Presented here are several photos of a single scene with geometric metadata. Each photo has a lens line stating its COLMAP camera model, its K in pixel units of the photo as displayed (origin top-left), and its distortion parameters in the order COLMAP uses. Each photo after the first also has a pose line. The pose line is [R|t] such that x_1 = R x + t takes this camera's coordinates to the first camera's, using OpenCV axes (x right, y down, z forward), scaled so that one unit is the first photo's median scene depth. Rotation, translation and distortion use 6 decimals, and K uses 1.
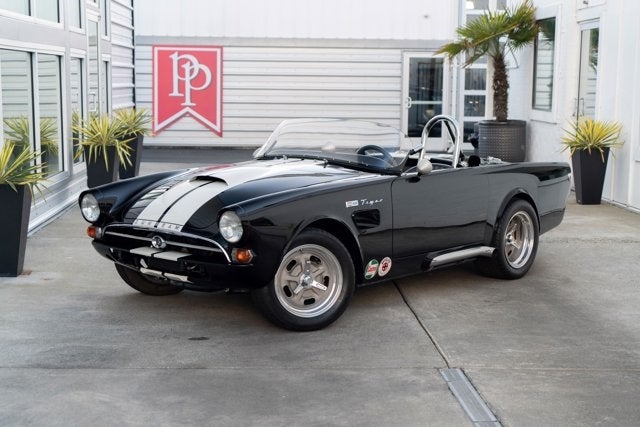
lens RADIAL K [[1011.7, 0, 320.0], [0, 1011.7, 213.5], [0, 0, 1]] dist [0.043981, 0.144156]
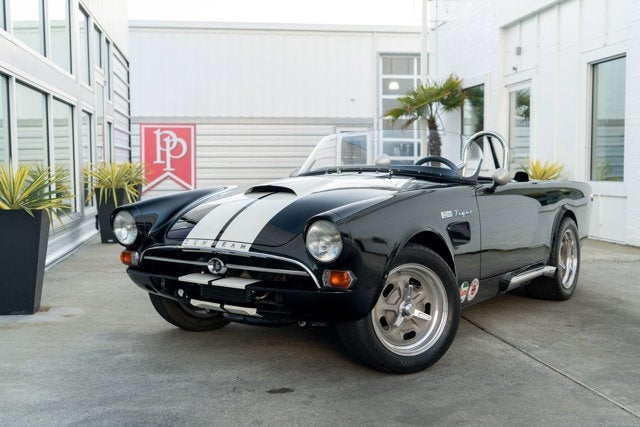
lens RADIAL K [[748.8, 0, 320.0], [0, 748.8, 213.5], [0, 0, 1]] dist [0.007120, 0.019735]
pose [[0.996634, -0.020891, 0.079267, -0.107706], [0.025268, 0.998187, -0.054628, 0.018285], [-0.077982, 0.056447, 0.995355, 0.353121]]
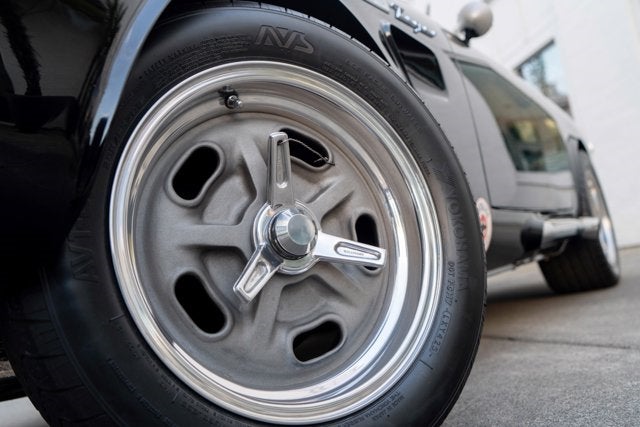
lens RADIAL K [[748.8, 0, 320.0], [0, 748.8, 213.5], [0, 0, 1]] dist [0.007120, 0.019735]
pose [[0.967415, -0.189024, 0.168459, -0.026196], [0.217733, 0.960651, -0.172459, 0.075763], [-0.129231, 0.203518, 0.970505, 0.727117]]
